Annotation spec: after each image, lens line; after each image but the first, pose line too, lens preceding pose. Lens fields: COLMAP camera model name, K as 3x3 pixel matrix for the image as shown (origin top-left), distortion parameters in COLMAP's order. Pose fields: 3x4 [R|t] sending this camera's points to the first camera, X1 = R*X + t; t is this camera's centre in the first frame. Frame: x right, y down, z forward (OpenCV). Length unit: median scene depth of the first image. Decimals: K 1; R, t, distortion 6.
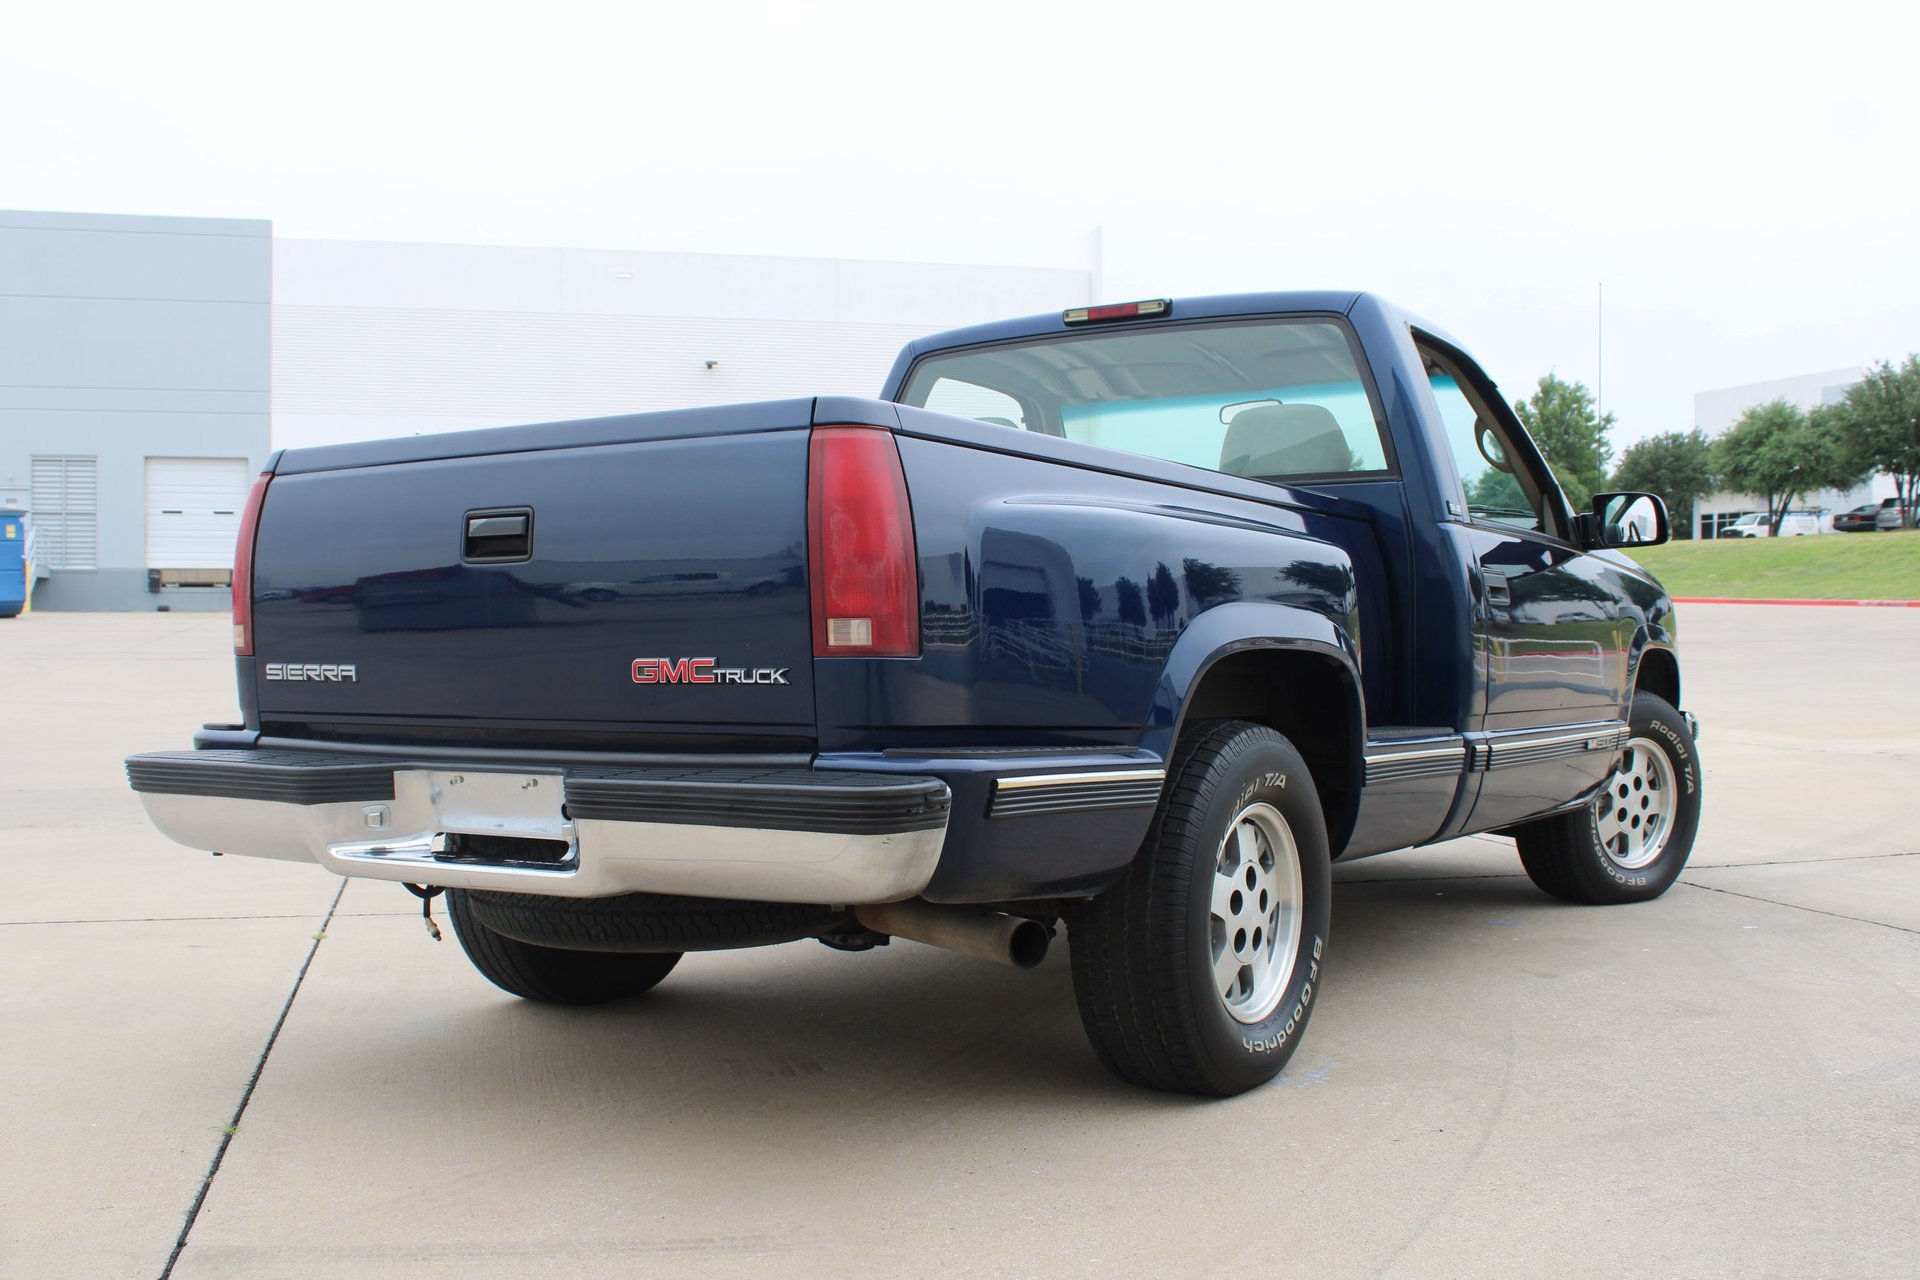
lens RADIAL K [[1957.6, 0, 958.1], [0, 1957.6, 663.0], [0, 0, 1]] dist [-0.131930, 0.150519]
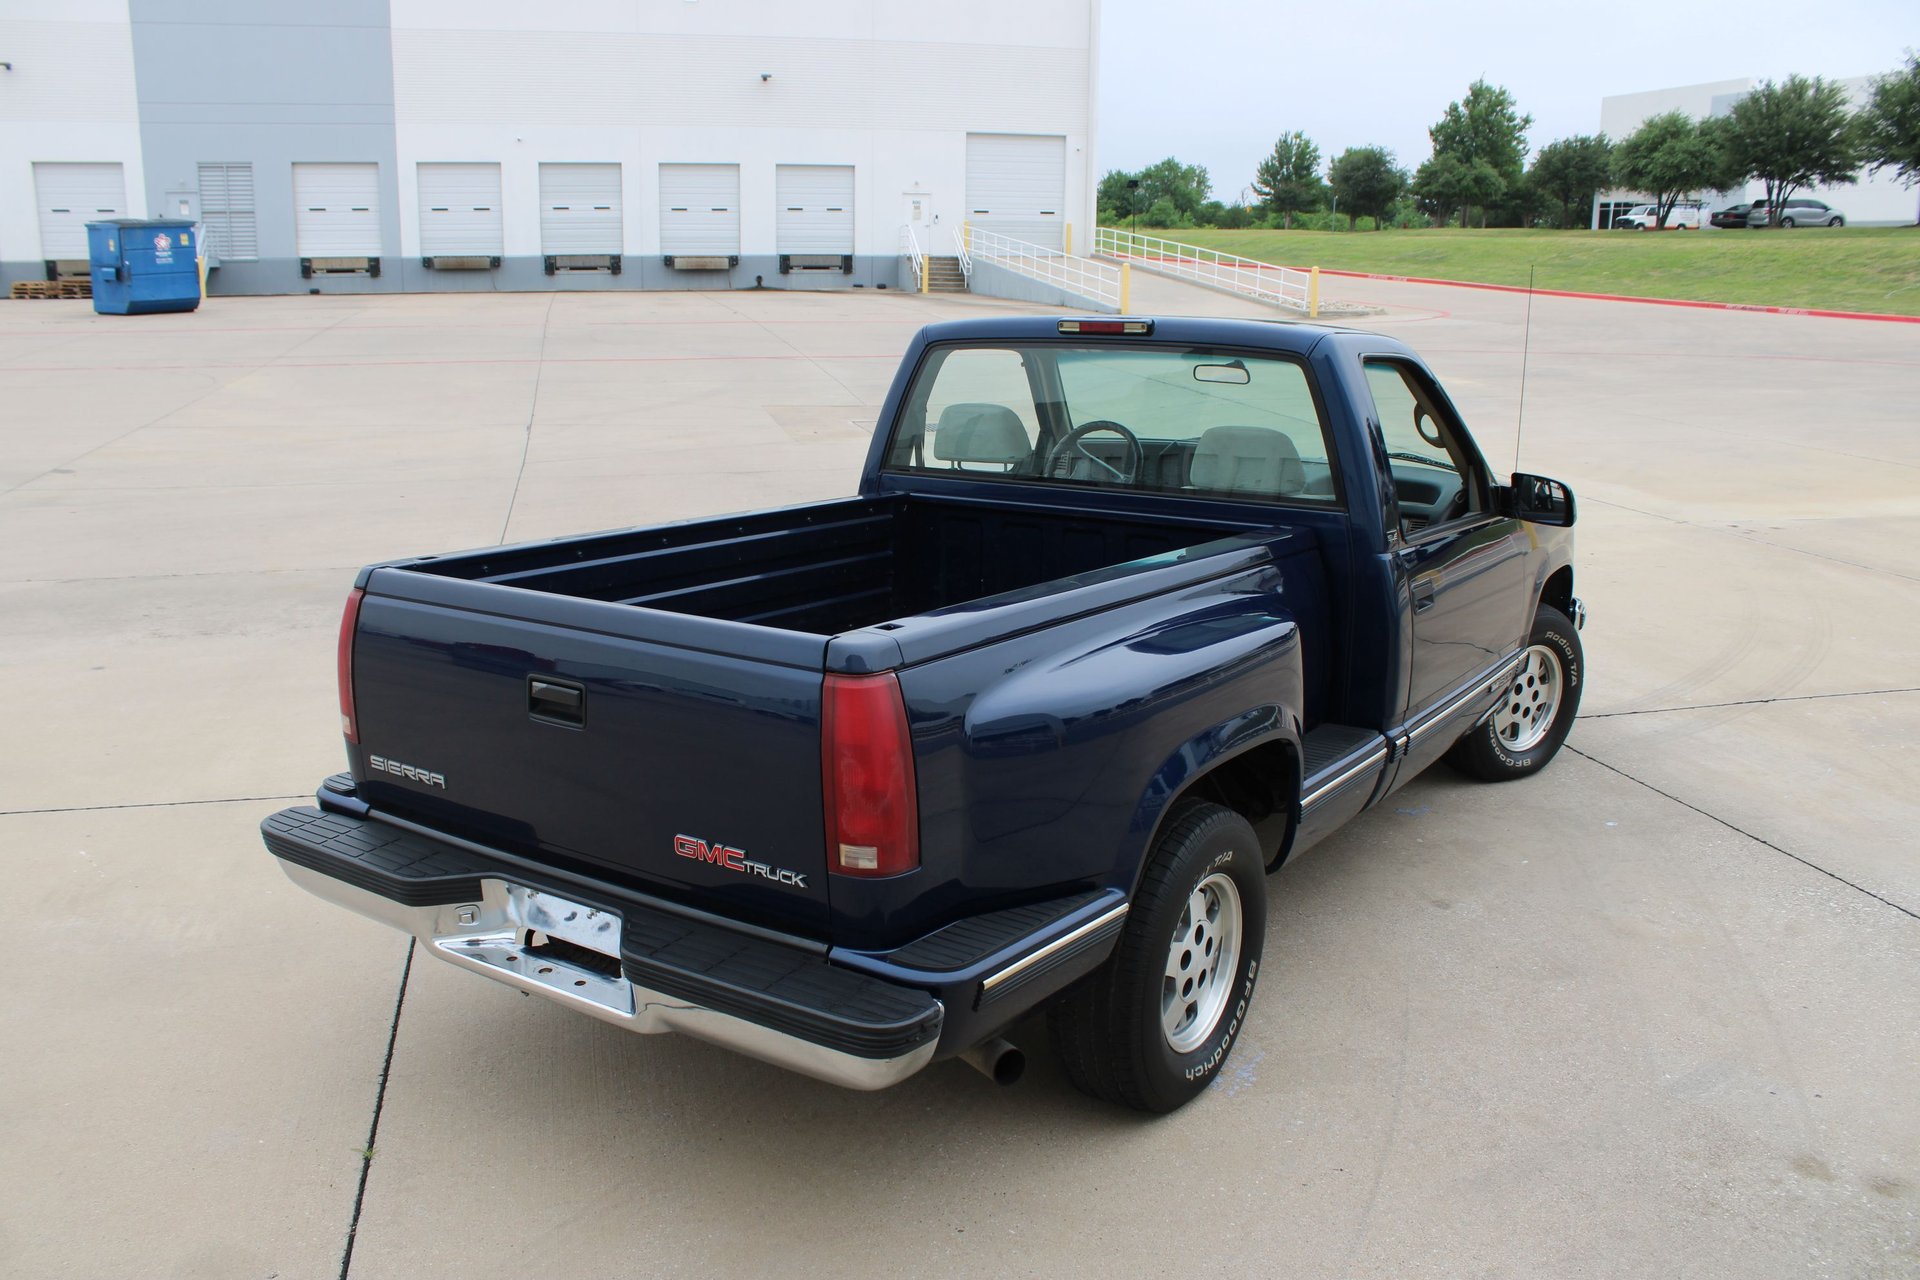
lens RADIAL K [[1598.7, 0, 948.9], [0, 1598.7, 654.9], [0, 0, 1]] dist [-0.163420, 0.140949]
pose [[0.999848, 0.010696, -0.013765, 0.004692], [-0.007490, 0.976615, 0.214864, -0.159055], [0.015741, -0.214729, 0.976547, 0.048906]]
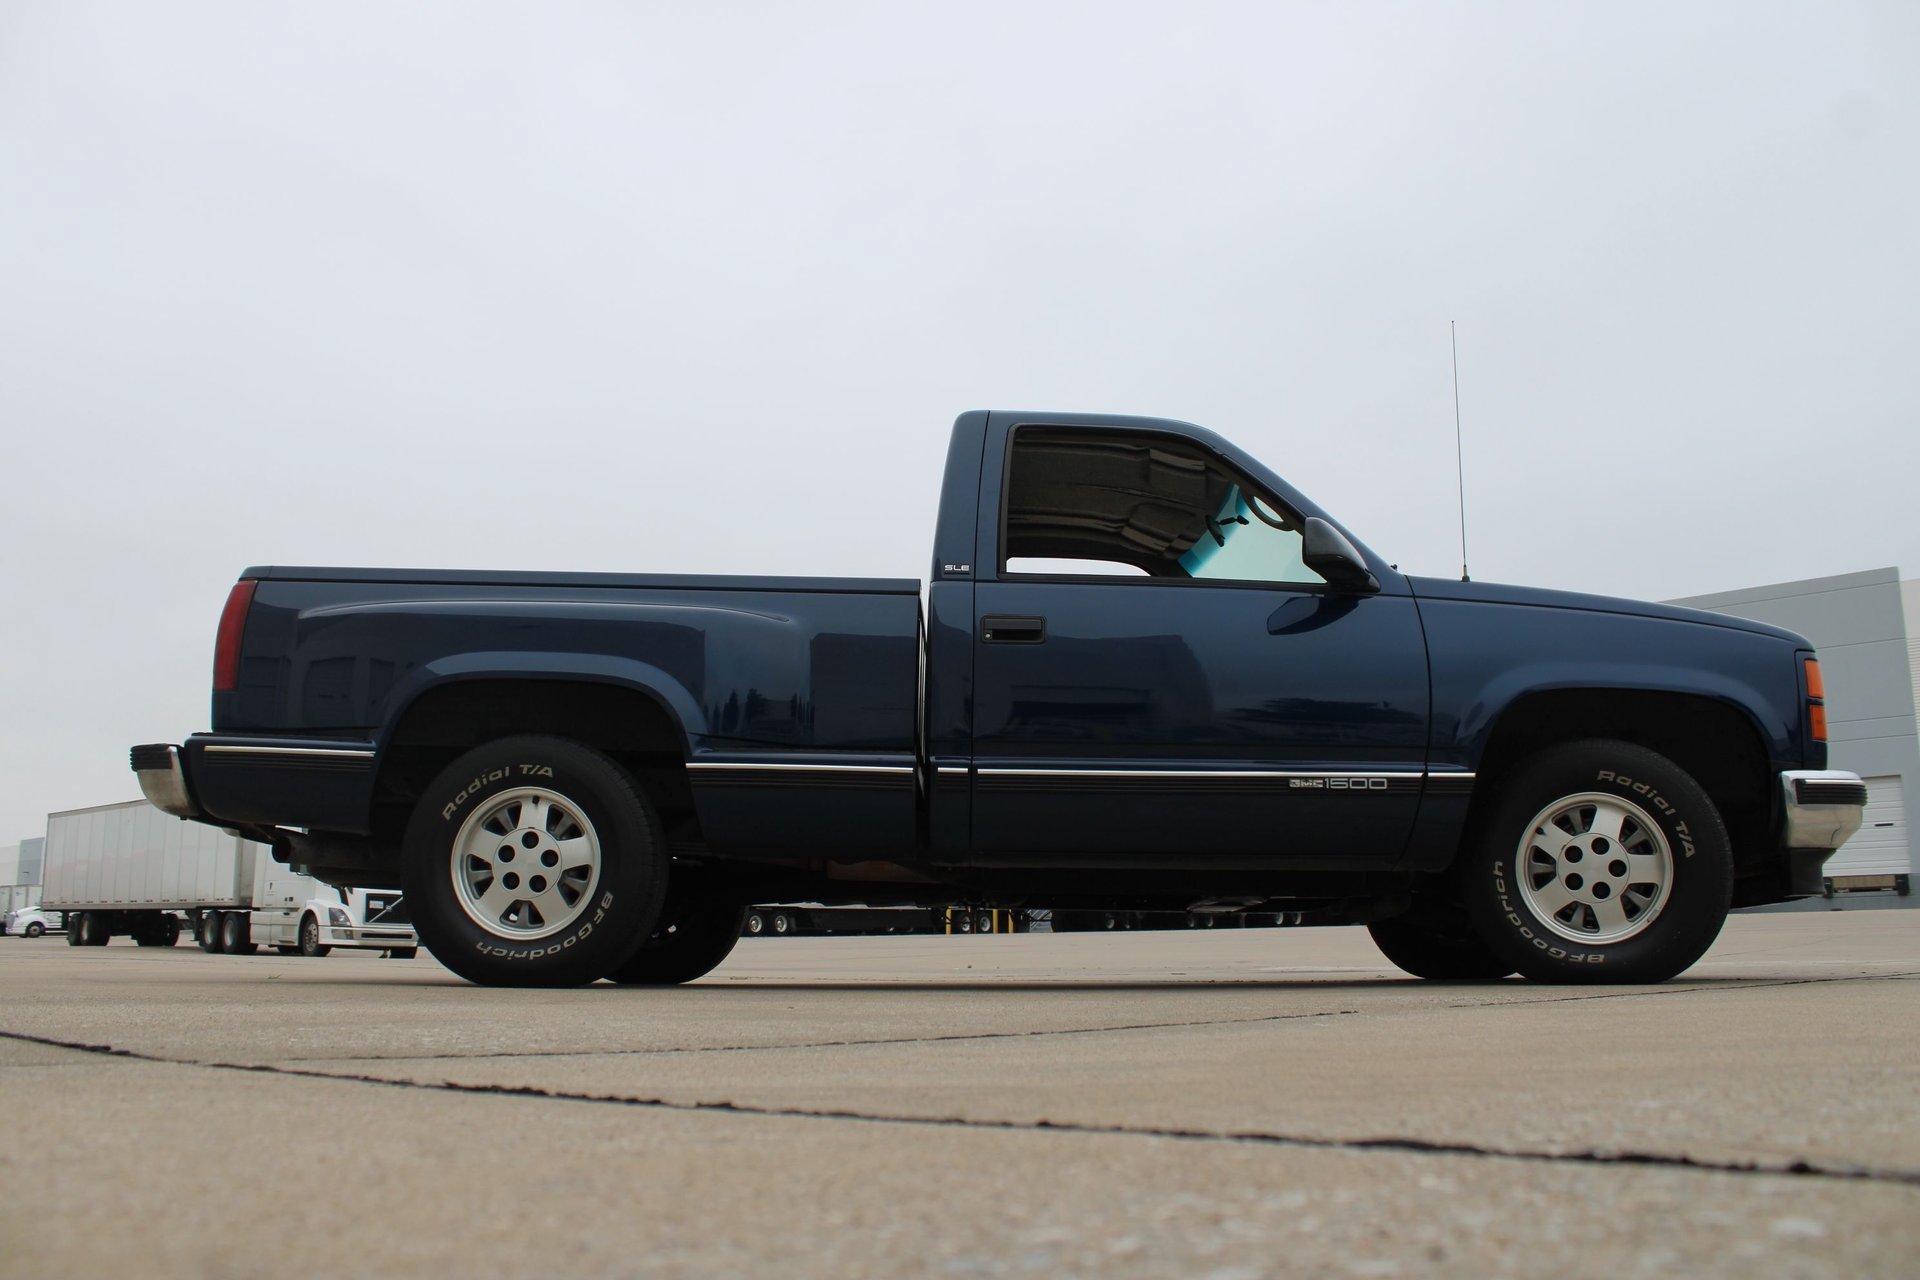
lens RADIAL K [[1609.2, 0, 951.0], [0, 1609.2, 645.7], [0, 0, 1]] dist [-0.168940, 0.153816]
pose [[0.543607, -0.162810, -0.823398, 0.783350], [-0.016322, 0.978771, -0.204307, 0.122279], [0.839181, 0.124502, 0.529409, 0.371117]]
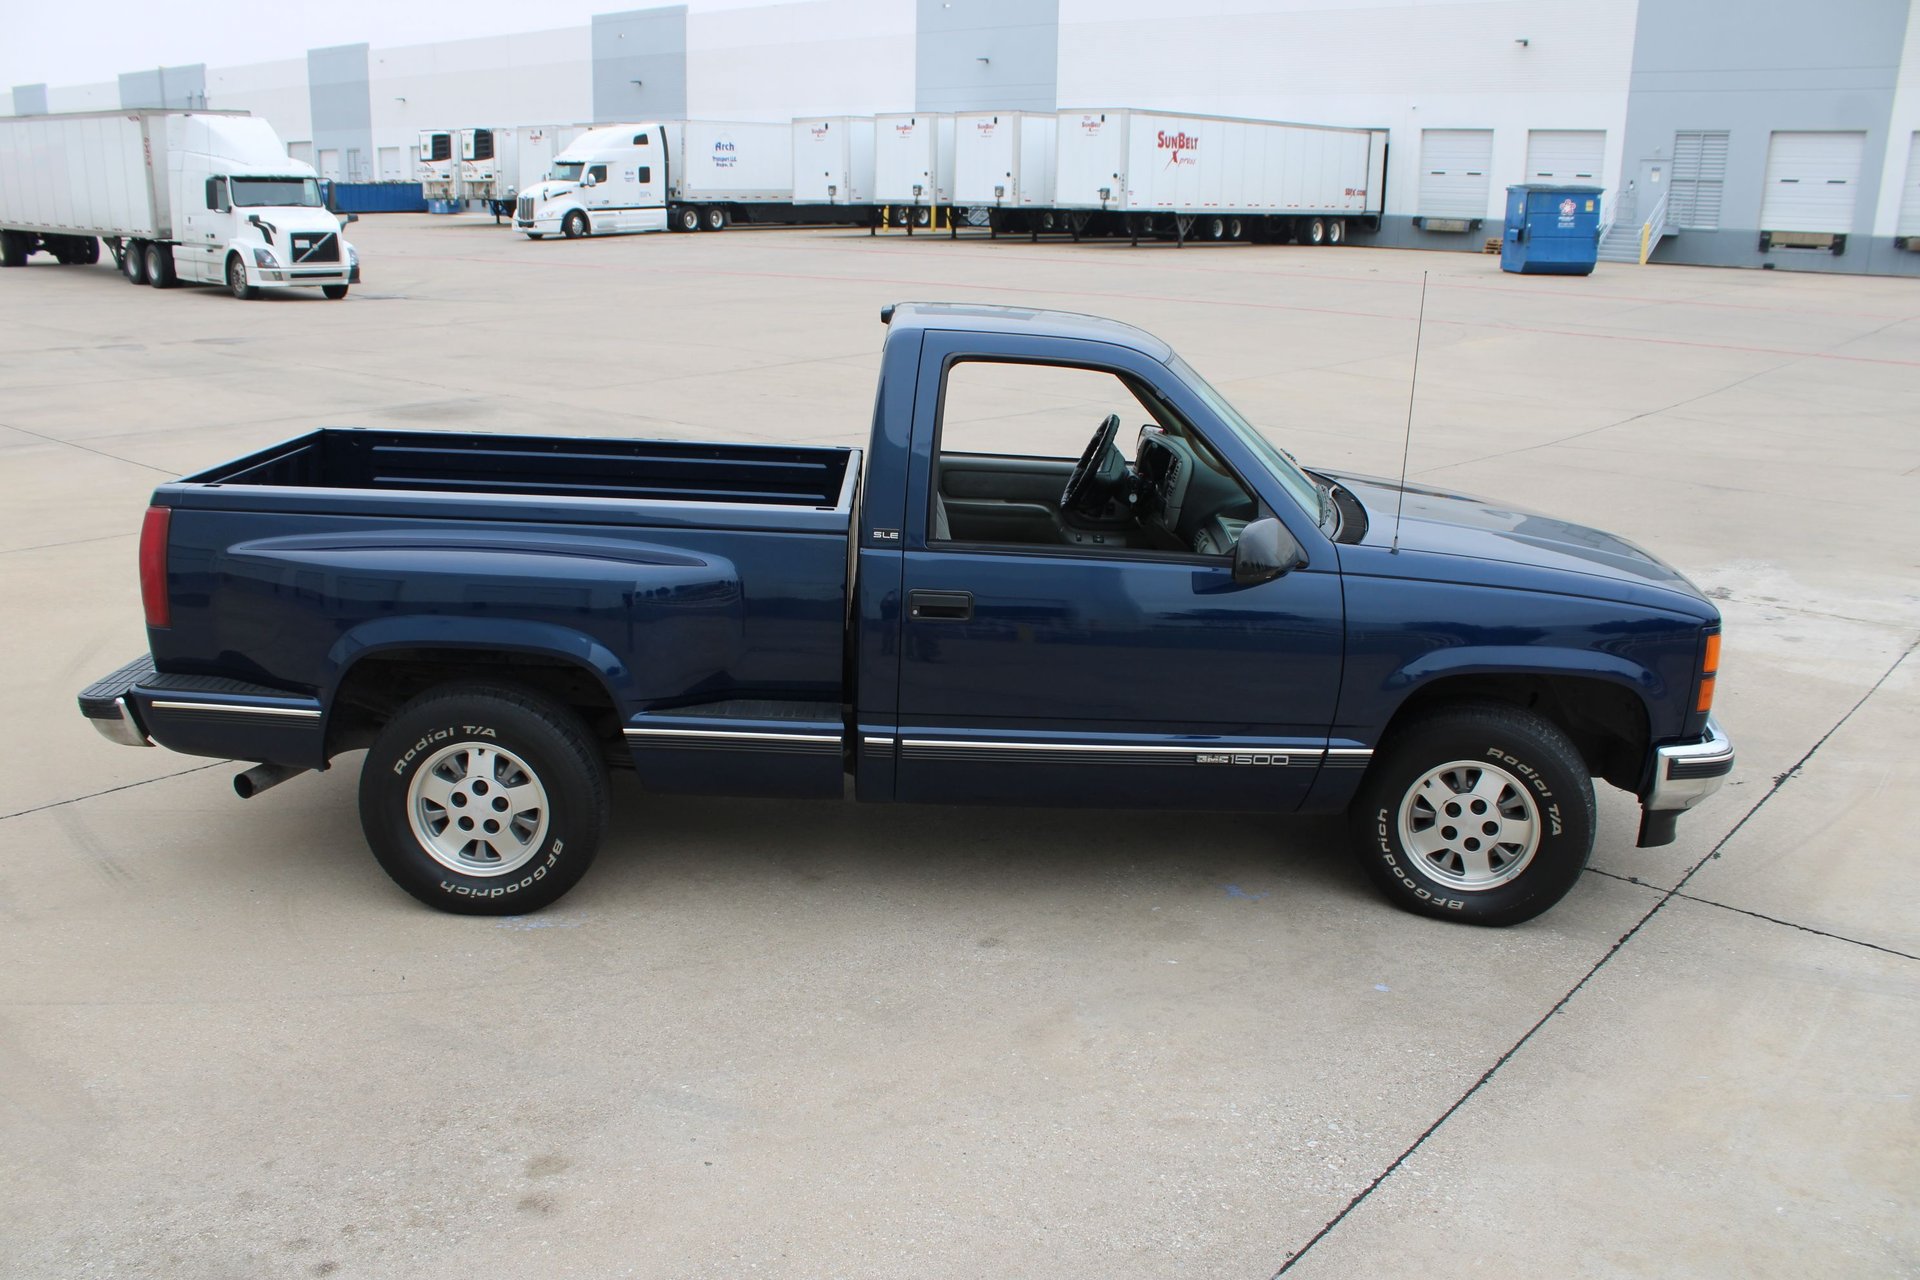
lens RADIAL K [[1598.7, 0, 948.9], [0, 1598.7, 654.9], [0, 0, 1]] dist [-0.163420, 0.140949]
pose [[0.573736, 0.235059, -0.784585, 0.781038], [-0.040861, 0.964954, 0.259218, -0.194573], [0.818021, -0.116664, 0.563233, 0.368350]]
